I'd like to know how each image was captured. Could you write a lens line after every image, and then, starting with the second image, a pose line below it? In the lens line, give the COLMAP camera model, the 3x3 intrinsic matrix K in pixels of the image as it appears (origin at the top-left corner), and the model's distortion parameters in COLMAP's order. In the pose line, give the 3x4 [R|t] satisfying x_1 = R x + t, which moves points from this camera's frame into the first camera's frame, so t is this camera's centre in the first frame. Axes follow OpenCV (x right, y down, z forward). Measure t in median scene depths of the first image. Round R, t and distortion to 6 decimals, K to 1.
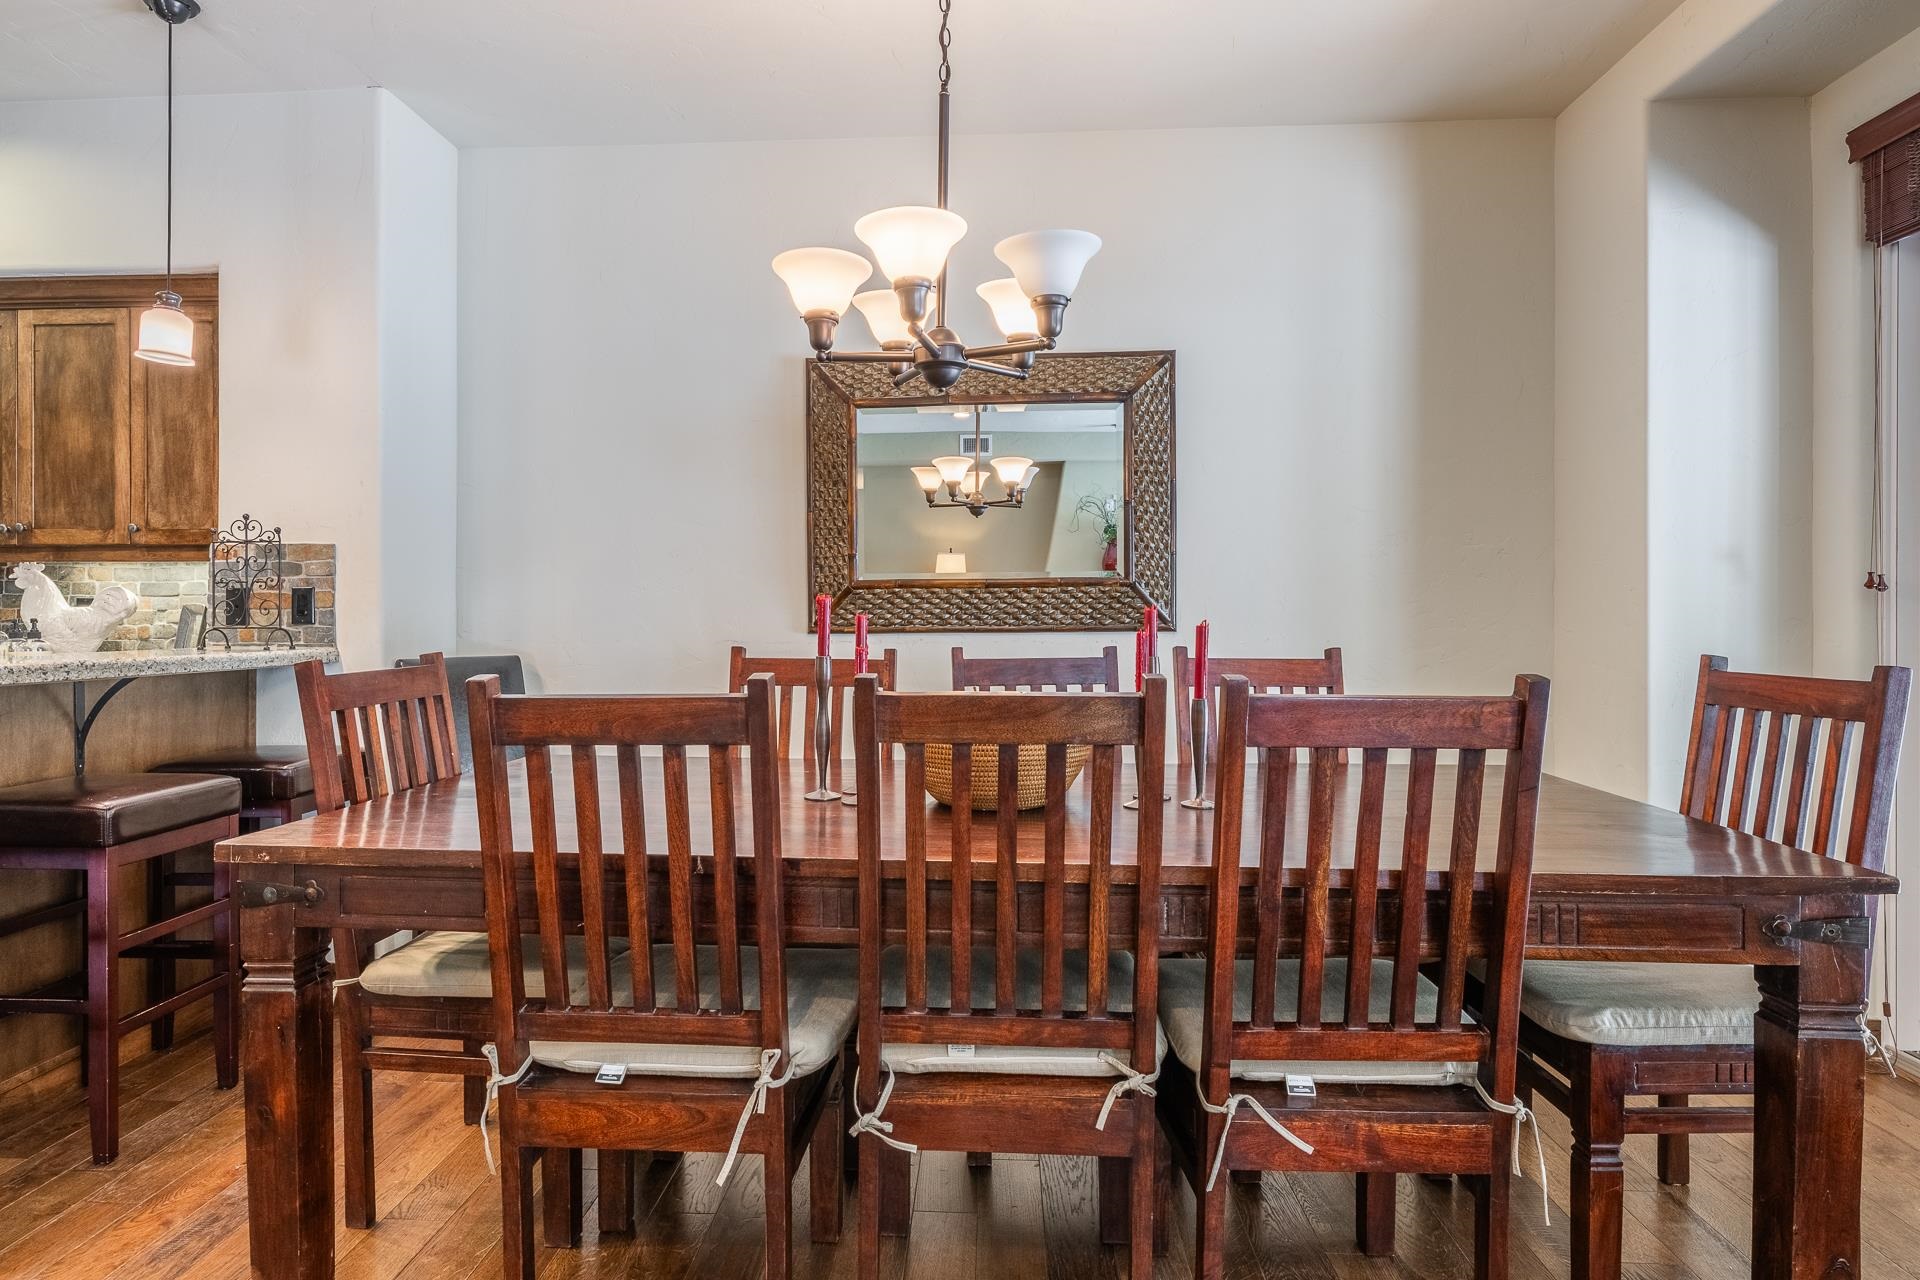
lens RADIAL K [[1044.1, 0, 944.5], [0, 1044.1, 615.9], [0, 0, 1]] dist [-0.003633, -0.000295]
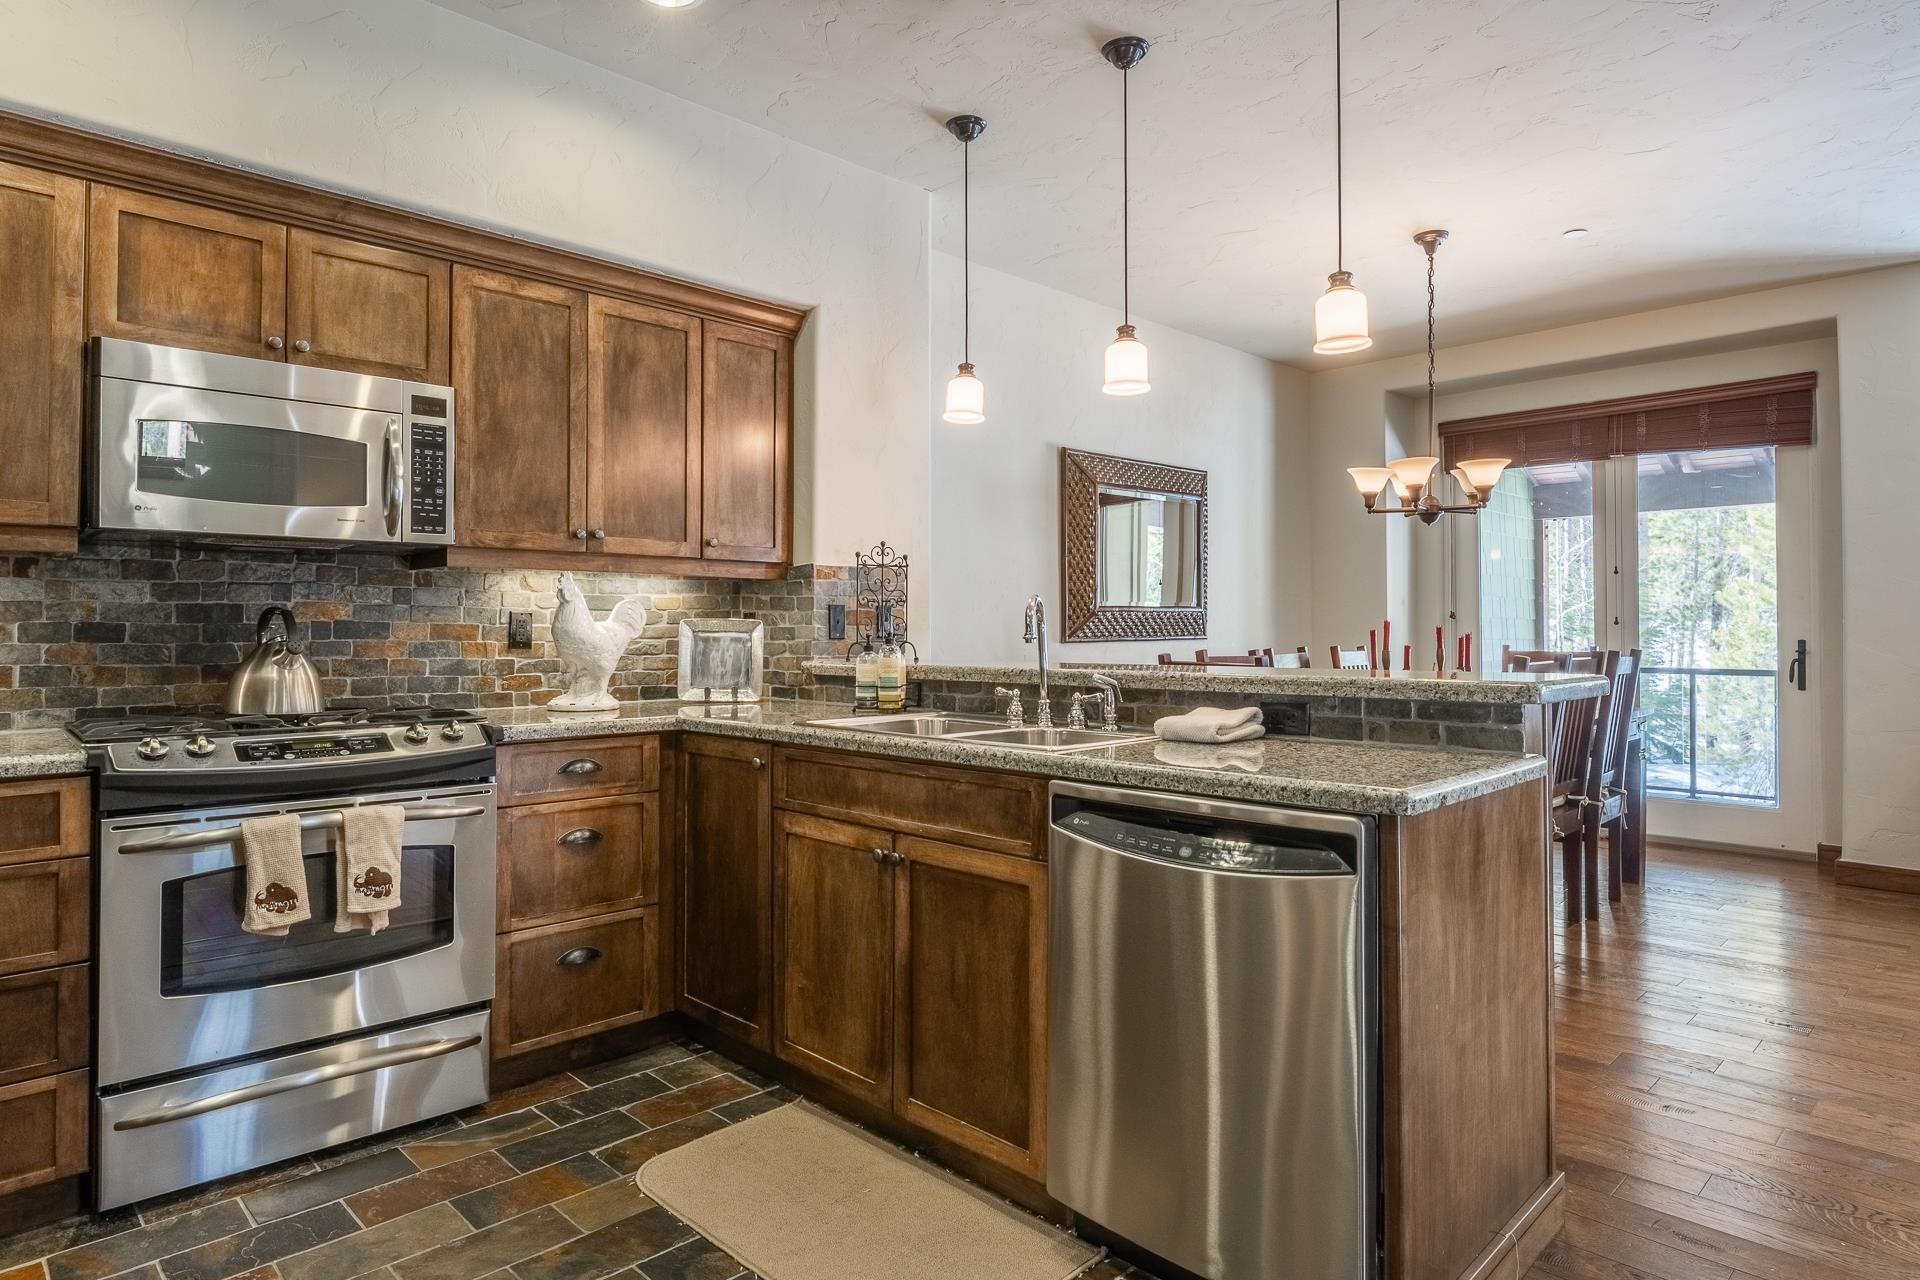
lens RADIAL K [[1087.9, 0, 939.3], [0, 1087.9, 611.0], [0, 0, 1]] dist [0.000167, -0.001707]
pose [[0.677133, 0.011919, 0.735764, -1.435565], [0.001968, 0.999836, -0.018009, -0.000238], [-0.735858, 0.013642, 0.676998, 0.146354]]
